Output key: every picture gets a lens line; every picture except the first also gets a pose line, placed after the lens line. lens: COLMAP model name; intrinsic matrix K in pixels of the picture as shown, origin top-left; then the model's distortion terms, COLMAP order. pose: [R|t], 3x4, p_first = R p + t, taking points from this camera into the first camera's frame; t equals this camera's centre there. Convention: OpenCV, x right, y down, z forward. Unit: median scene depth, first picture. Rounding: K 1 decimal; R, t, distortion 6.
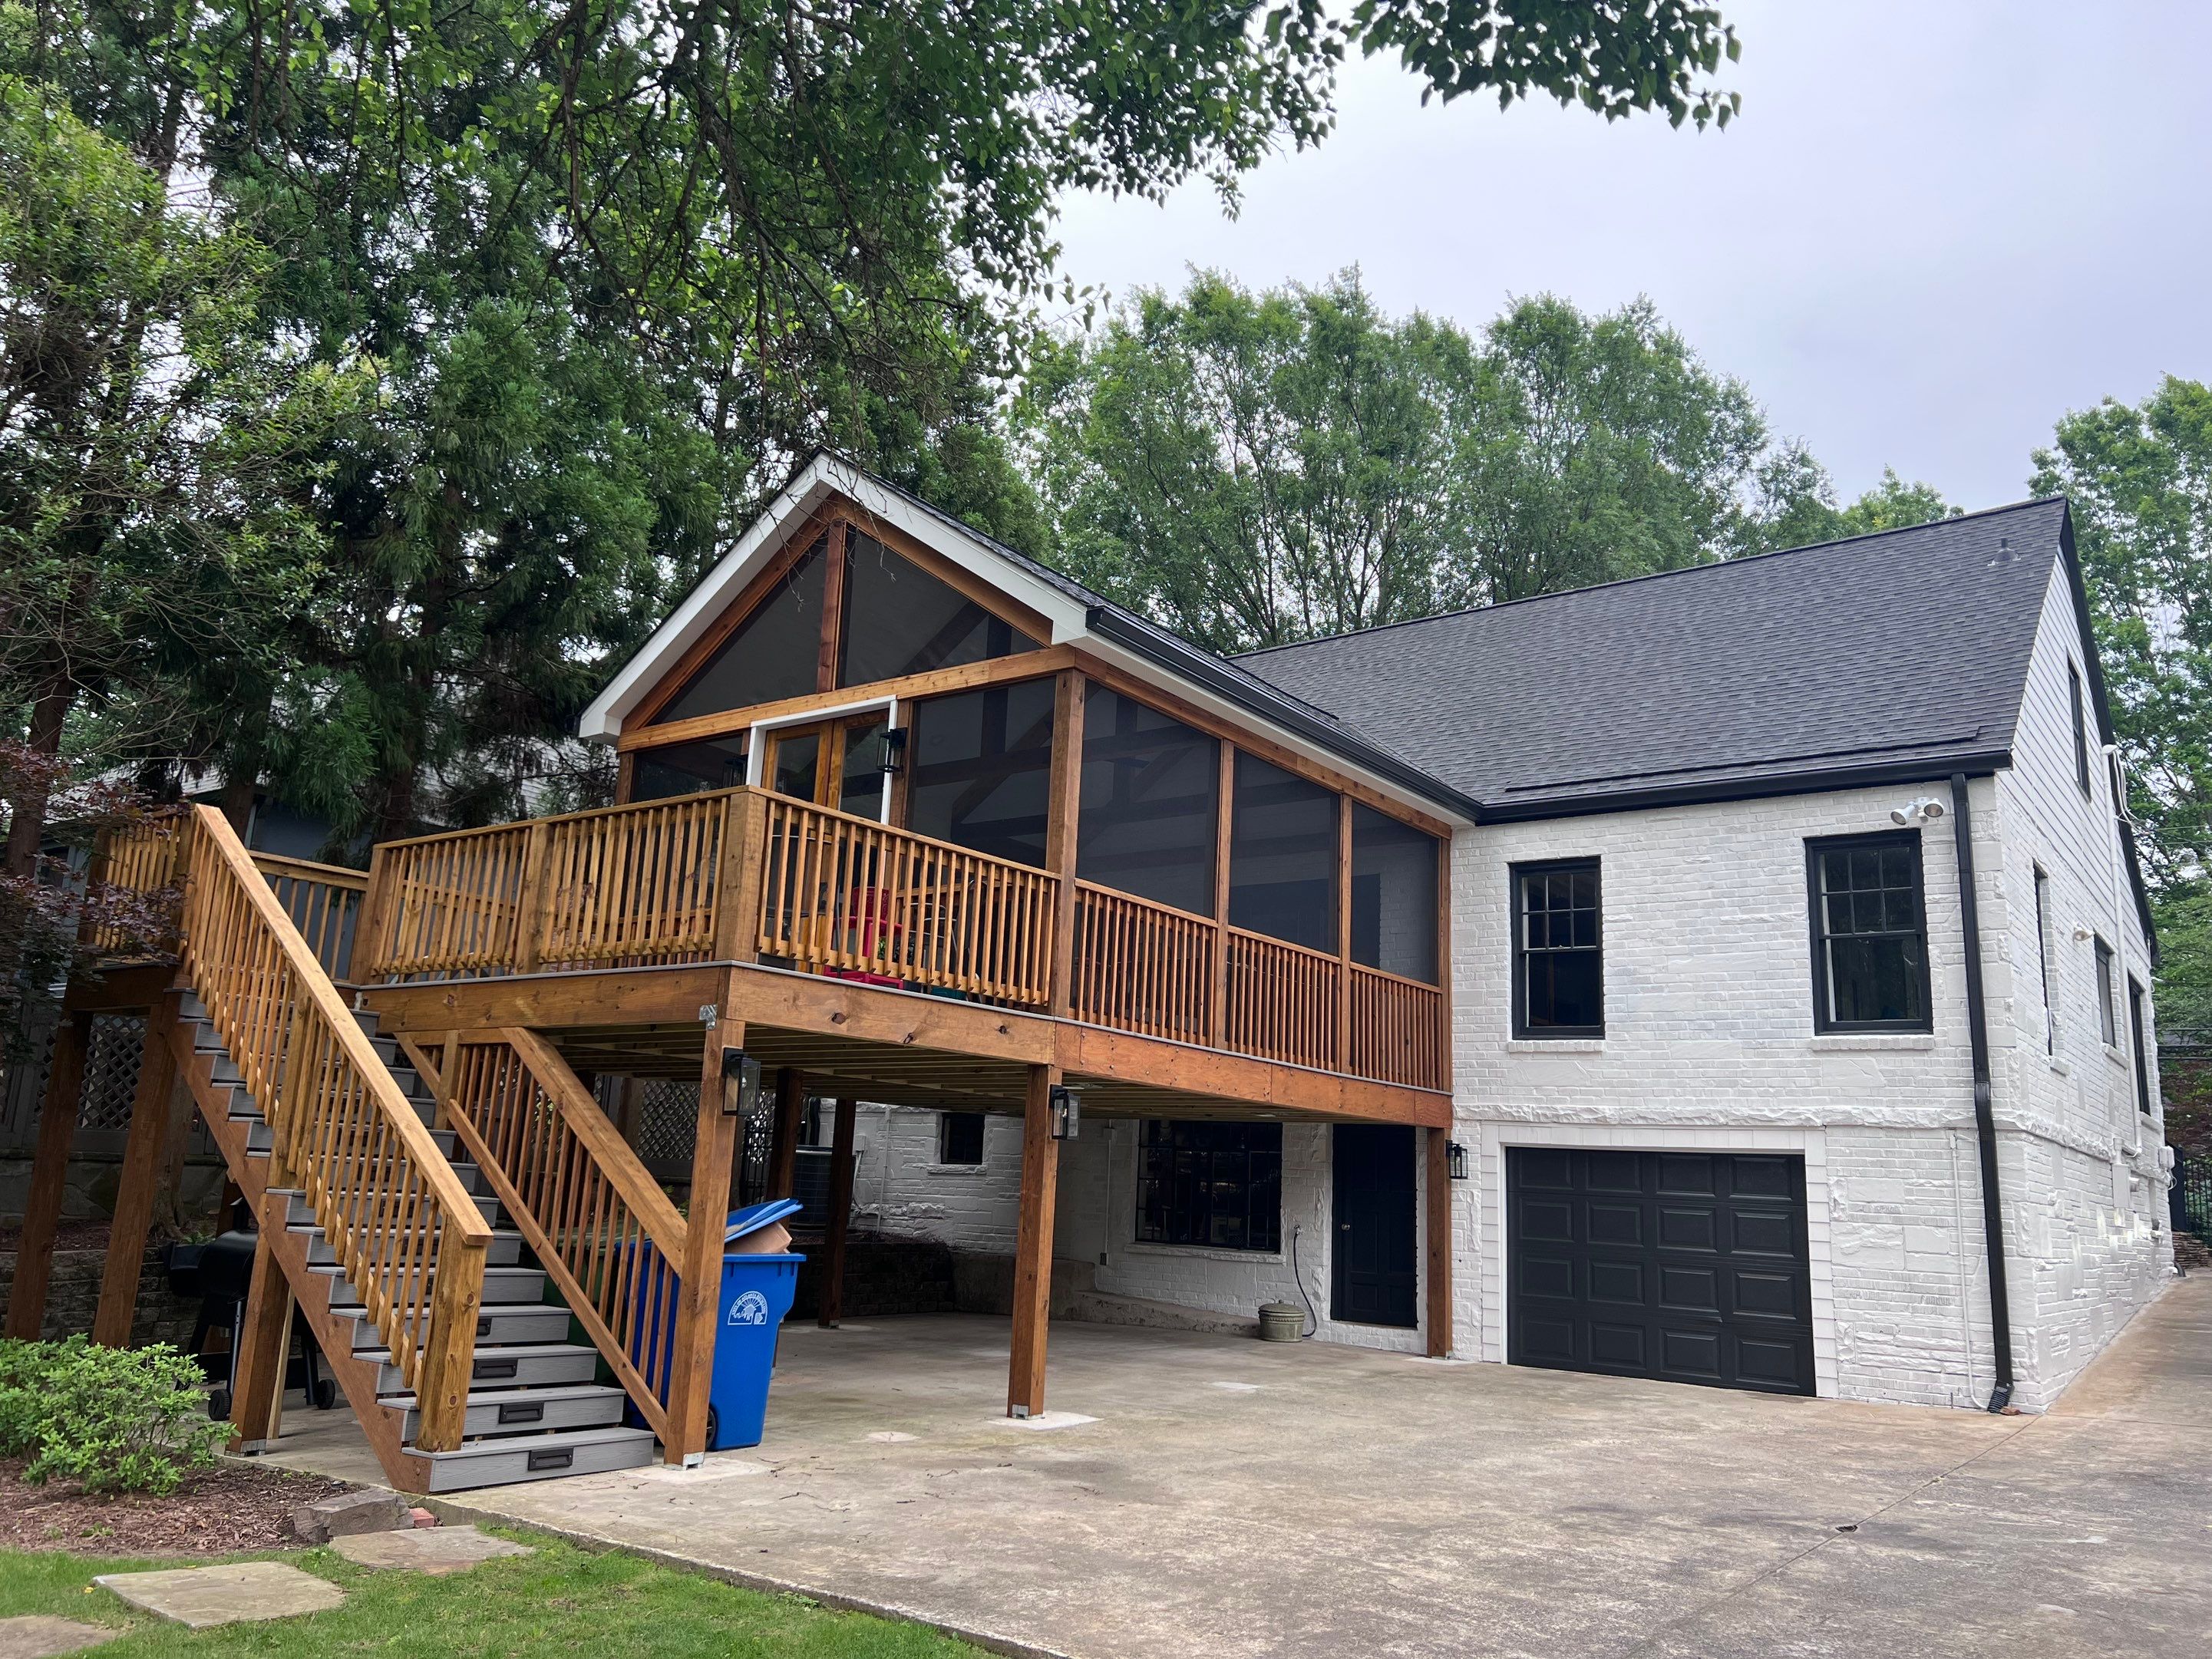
lens RADIAL K [[1642.4, 0, 1101.1], [0, 1642.4, 824.7], [0, 0, 1]] dist [0.064987, -0.073585]
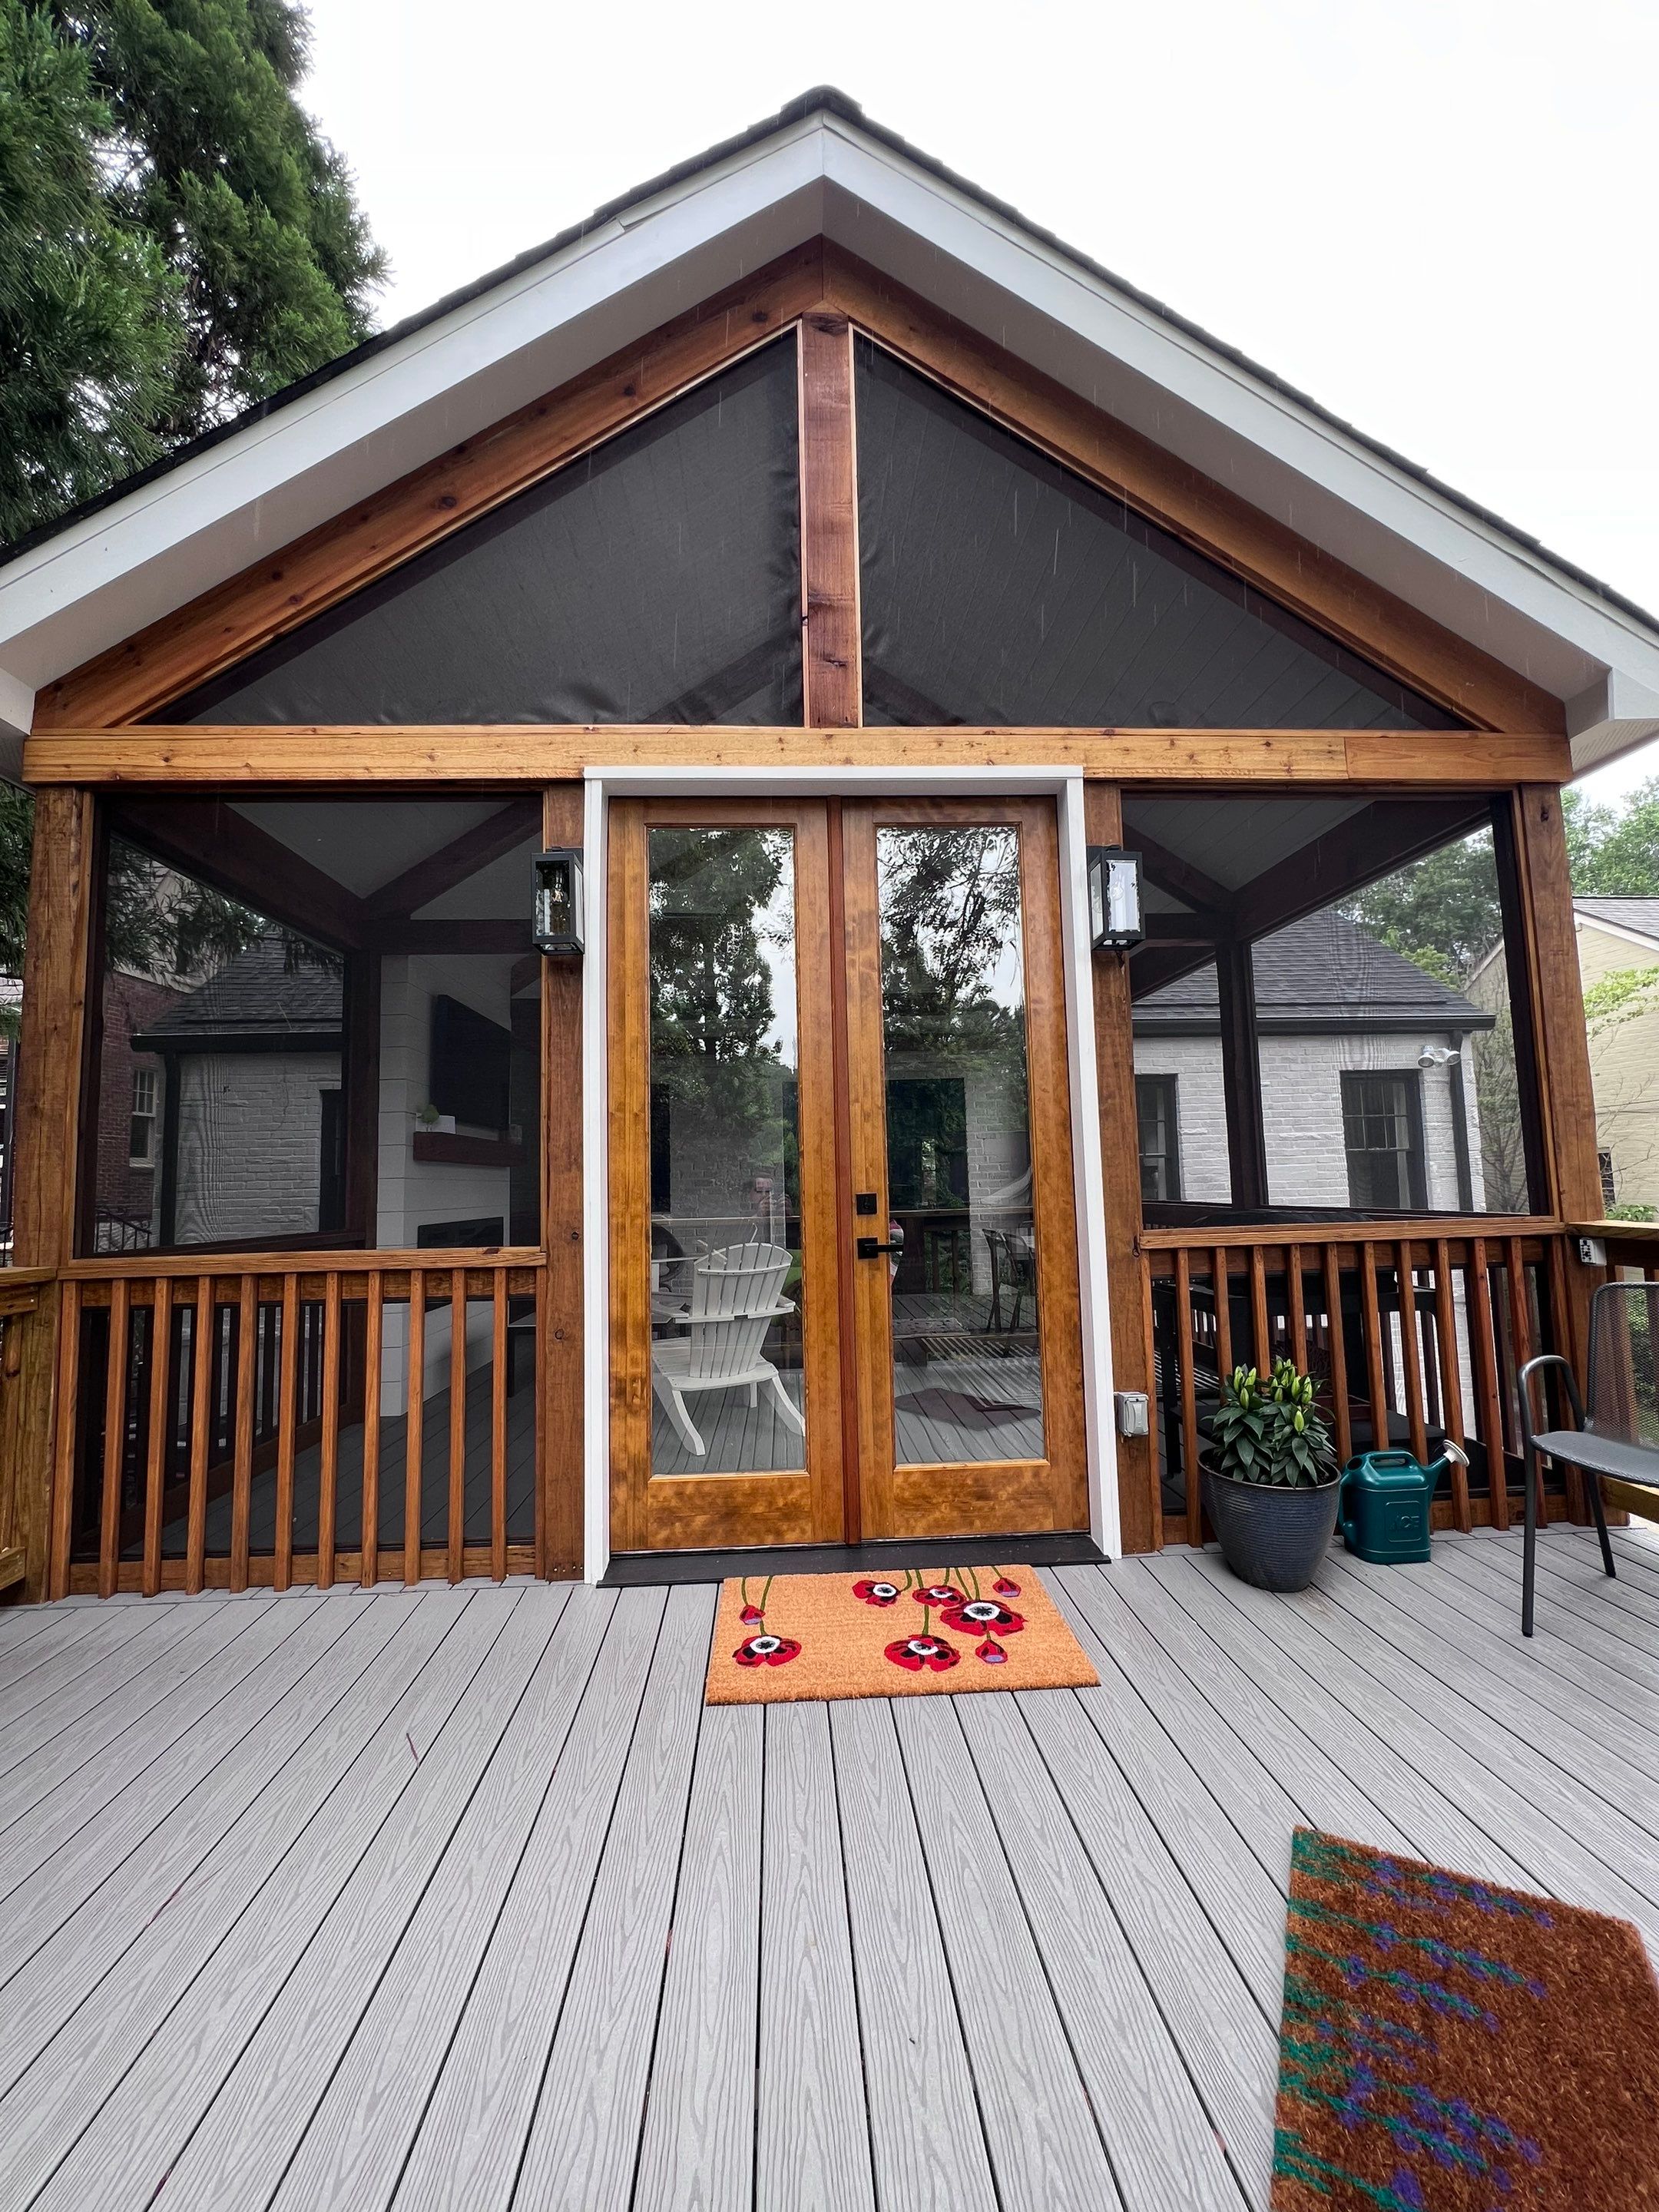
lens RADIAL K [[886.7, 0, 829.5], [0, 886.7, 1106.0], [0, 0, 1]] dist [-0.007711, 0.000226]
pose [[0.763836, -0.009740, 0.645337, -0.328826], [-0.081488, 0.990429, 0.111400, -0.009703], [-0.640246, -0.137679, 0.755731, 0.854131]]
